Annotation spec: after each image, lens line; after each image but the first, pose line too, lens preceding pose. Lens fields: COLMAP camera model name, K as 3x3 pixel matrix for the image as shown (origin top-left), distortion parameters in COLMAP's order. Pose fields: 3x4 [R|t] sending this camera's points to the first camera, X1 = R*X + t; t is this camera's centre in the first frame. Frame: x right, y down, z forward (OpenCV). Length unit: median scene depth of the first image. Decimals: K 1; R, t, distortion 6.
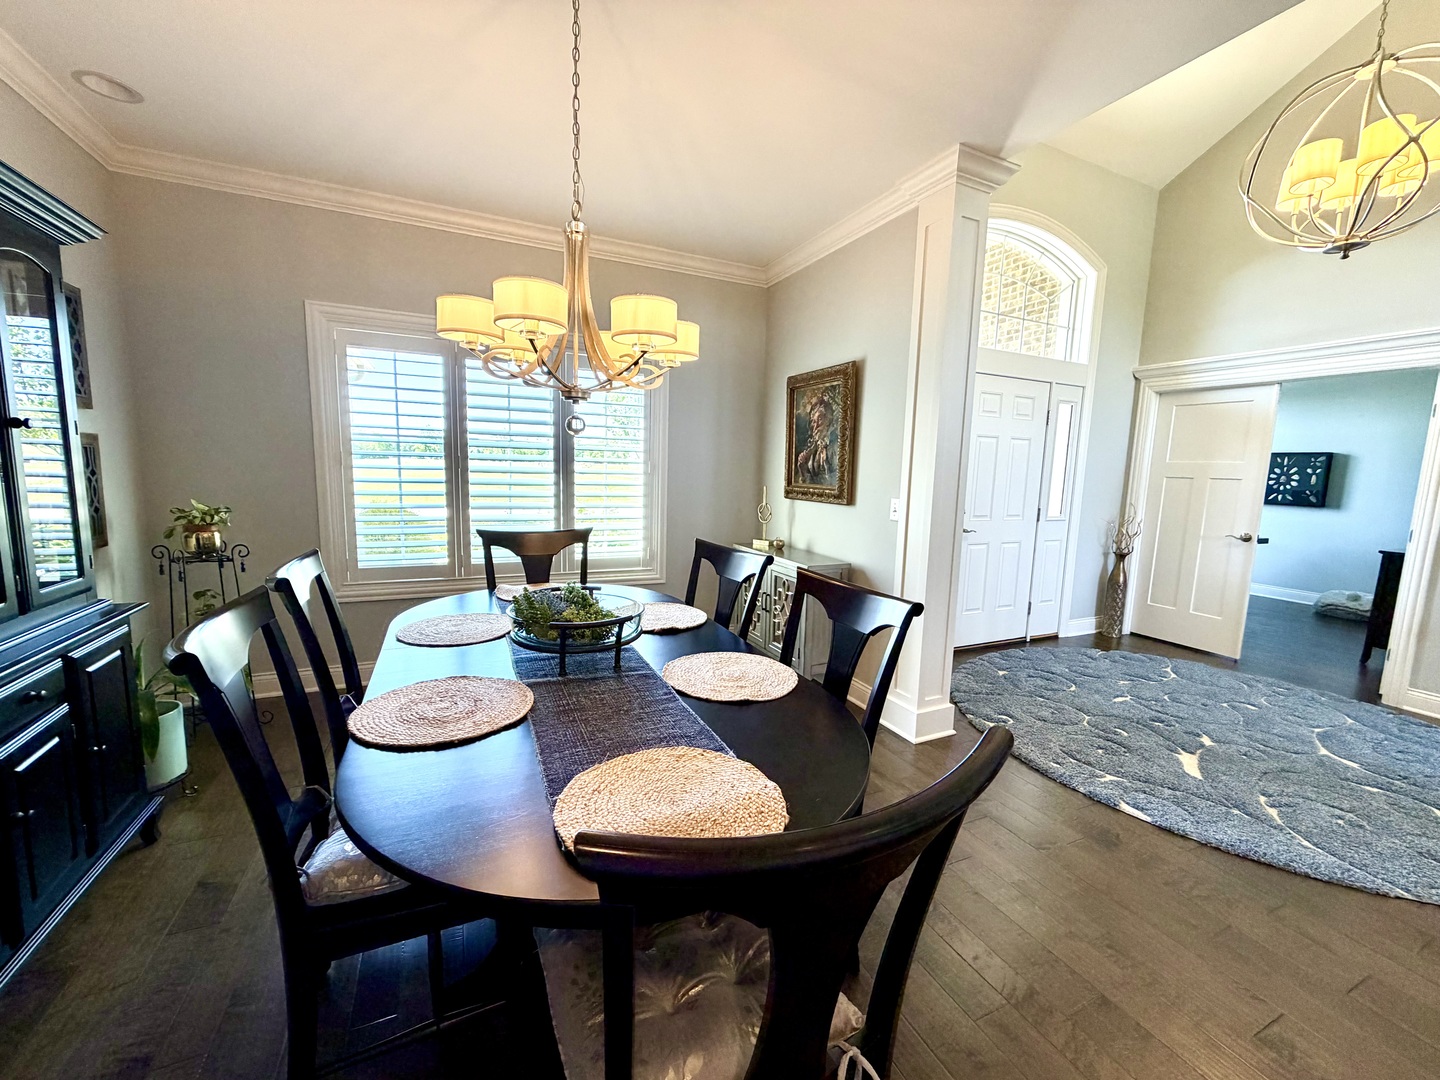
lens RADIAL K [[574.8, 0, 722.2], [0, 574.8, 539.6], [0, 0, 1]] dist [0.002334, -0.000085]
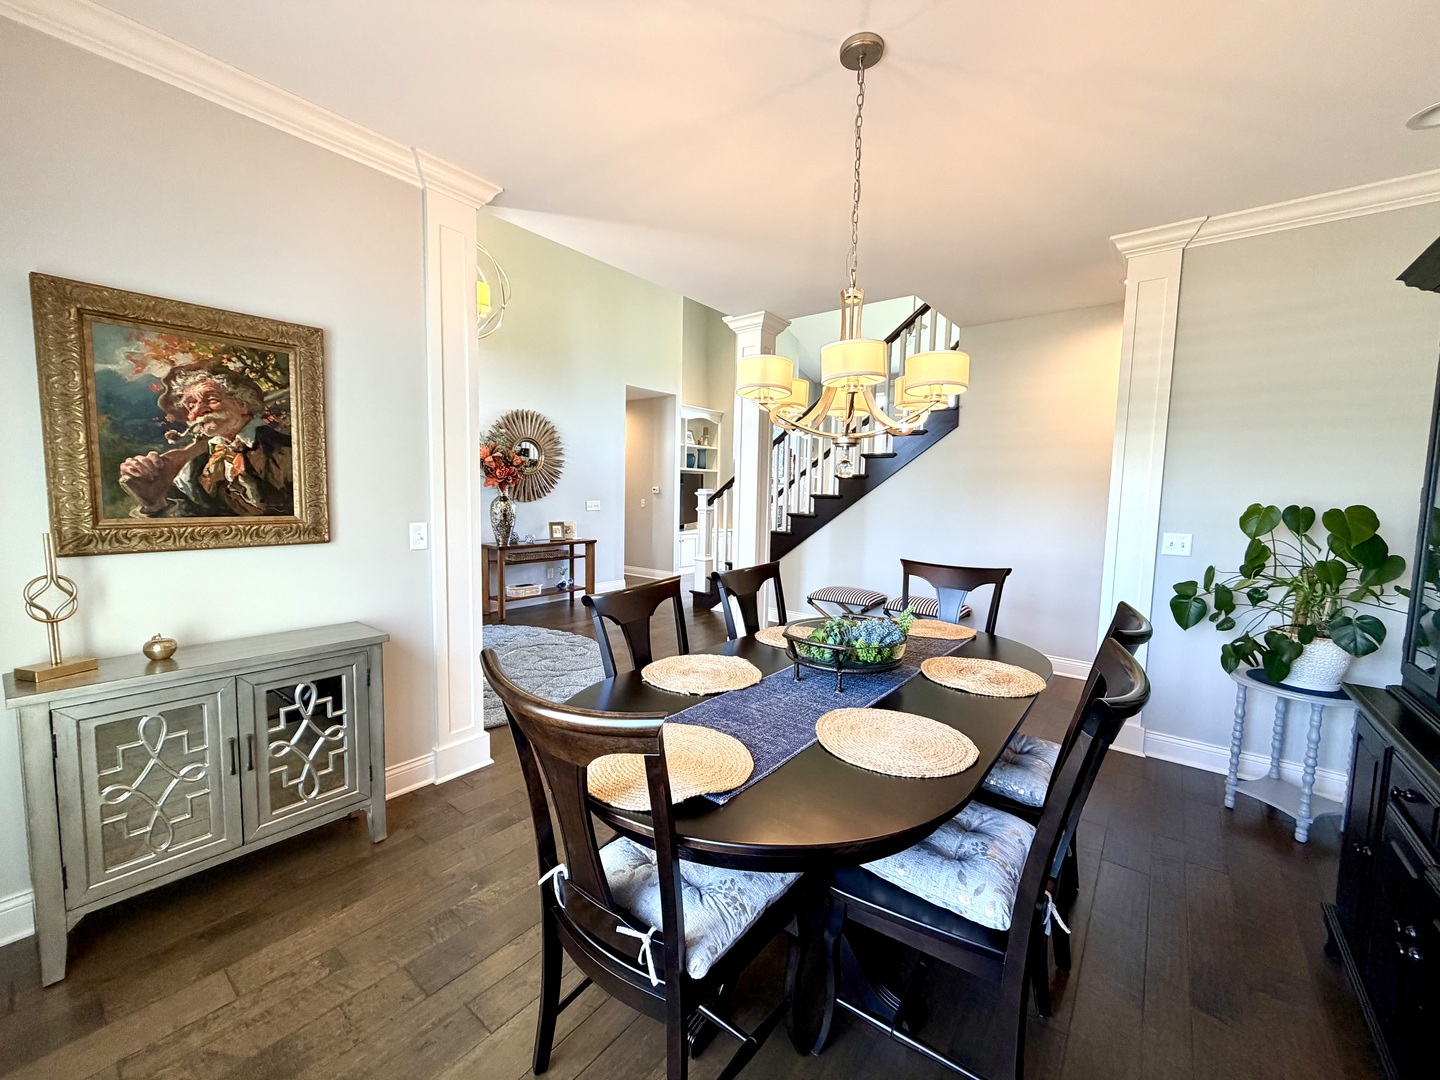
lens RADIAL K [[574.8, 0, 718.6], [0, 574.8, 541.9], [0, 0, 1]] dist [0.002334, -0.000085]
pose [[-0.441732, -0.107245, 0.890714, -0.545770], [0.095563, 0.981556, 0.165575, -0.120309], [-0.892043, 0.158258, -0.423336, 0.822198]]
